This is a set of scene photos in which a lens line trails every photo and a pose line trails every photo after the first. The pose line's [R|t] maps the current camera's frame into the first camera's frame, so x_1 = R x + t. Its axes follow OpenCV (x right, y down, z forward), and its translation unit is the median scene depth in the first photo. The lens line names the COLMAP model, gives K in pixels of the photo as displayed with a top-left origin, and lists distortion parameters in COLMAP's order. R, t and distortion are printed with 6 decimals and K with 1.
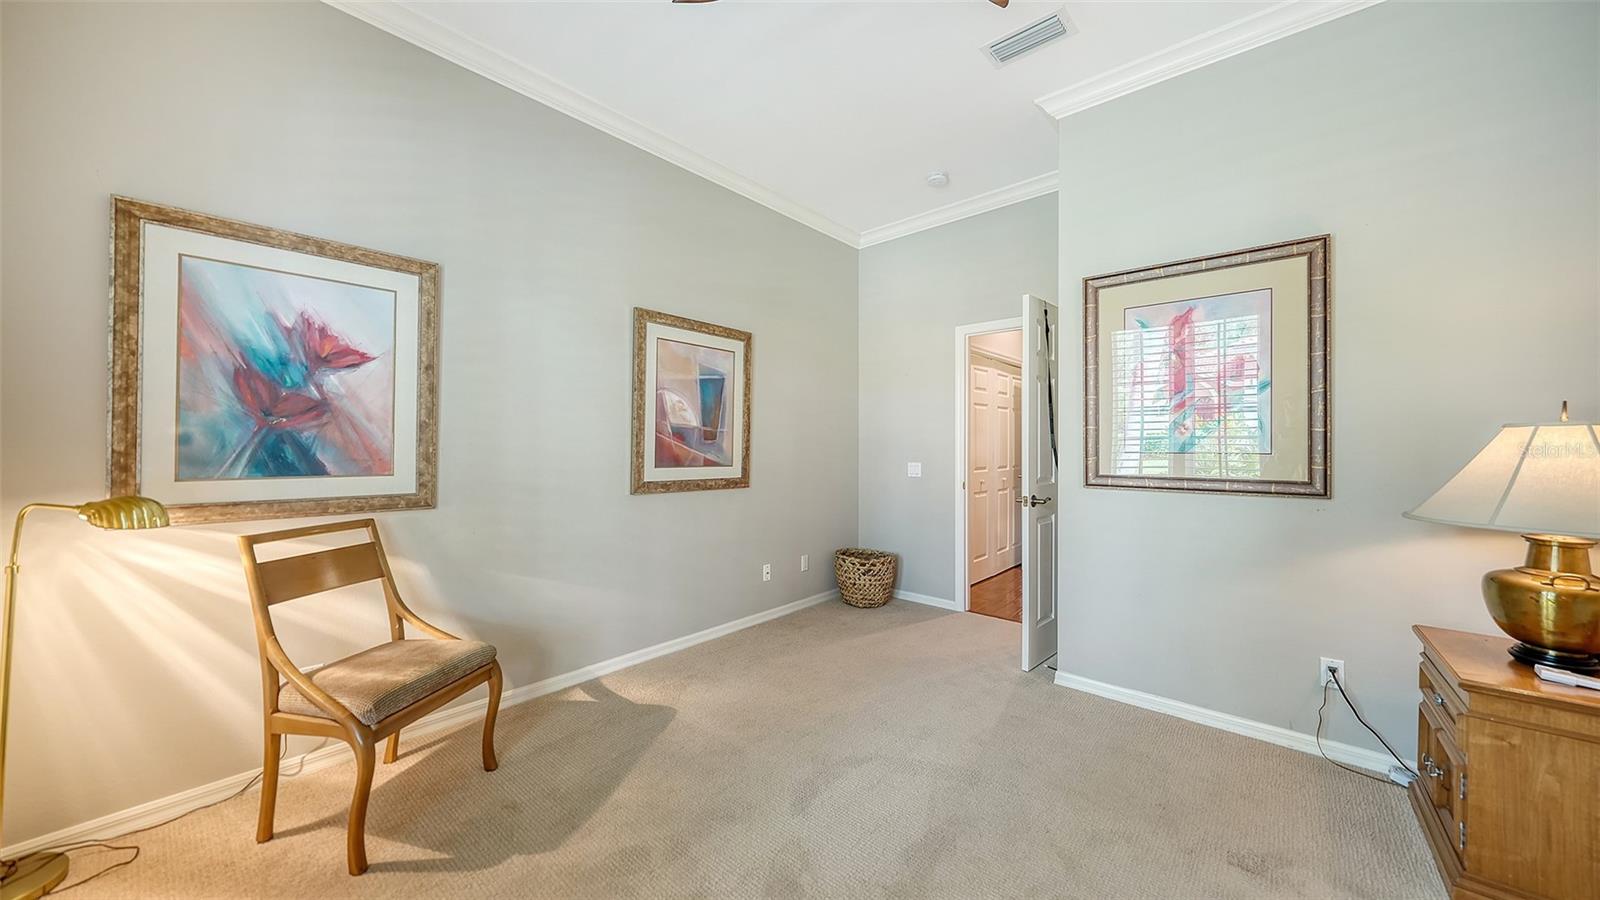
lens RADIAL K [[560.8, 0, 795.3], [0, 560.8, 446.6], [0, 0, 1]] dist [-0.005139, -0.000150]
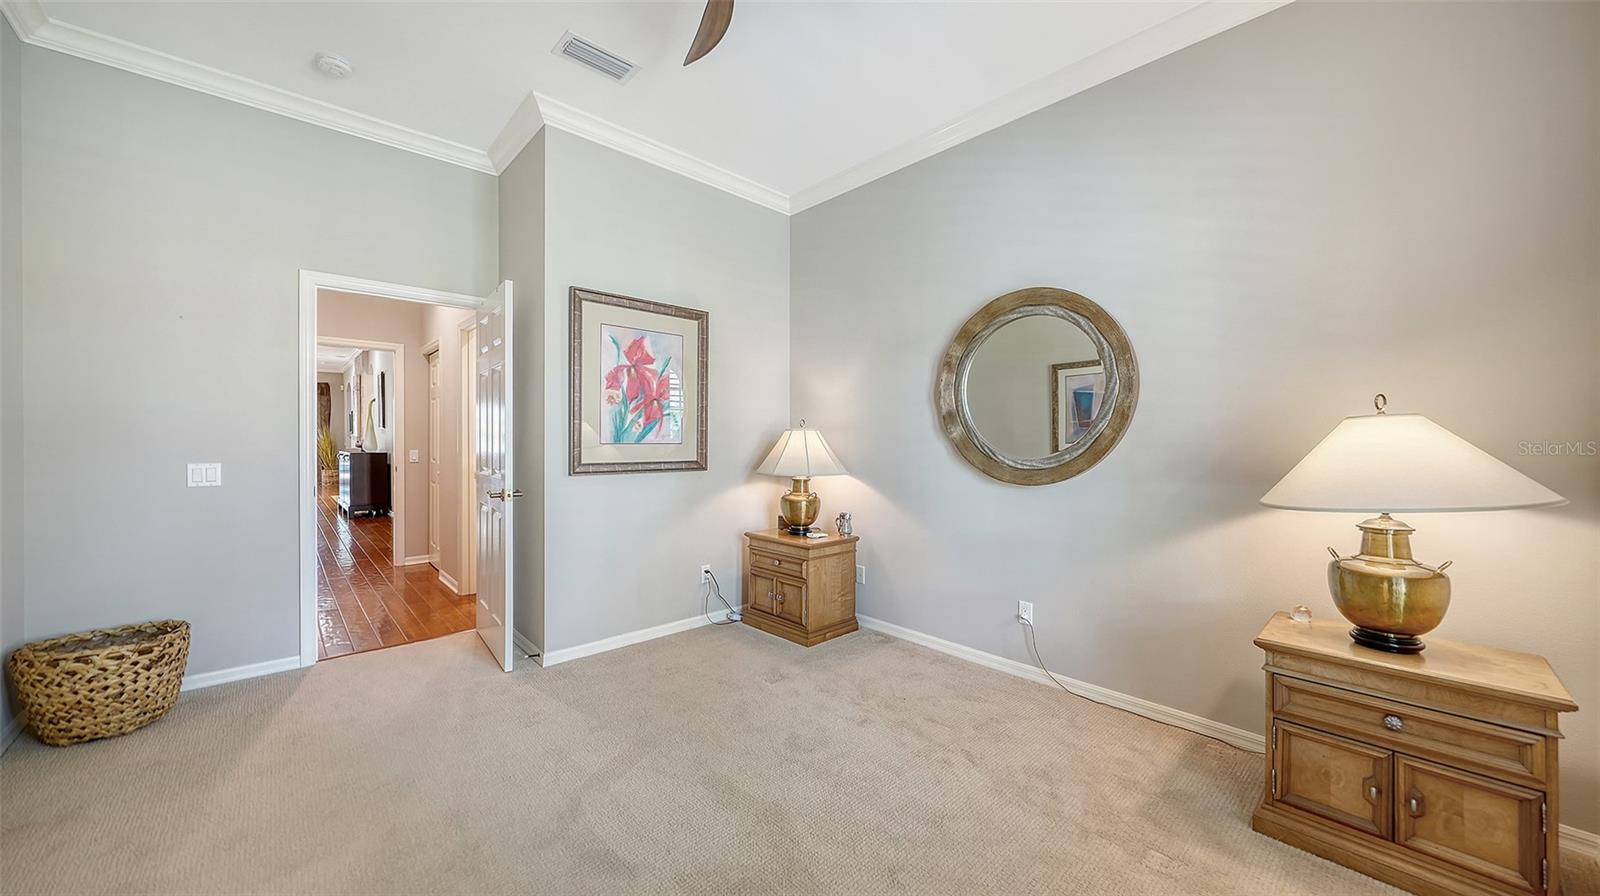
lens RADIAL K [[560.8, 0, 796.4], [0, 560.8, 441.2], [0, 0, 1]] dist [-0.005139, -0.000150]
pose [[0.085047, -0.005527, 0.996362, -0.559042], [-0.002271, 0.999981, 0.005741, -0.002548], [-0.996374, -0.002751, 0.085033, 0.472277]]
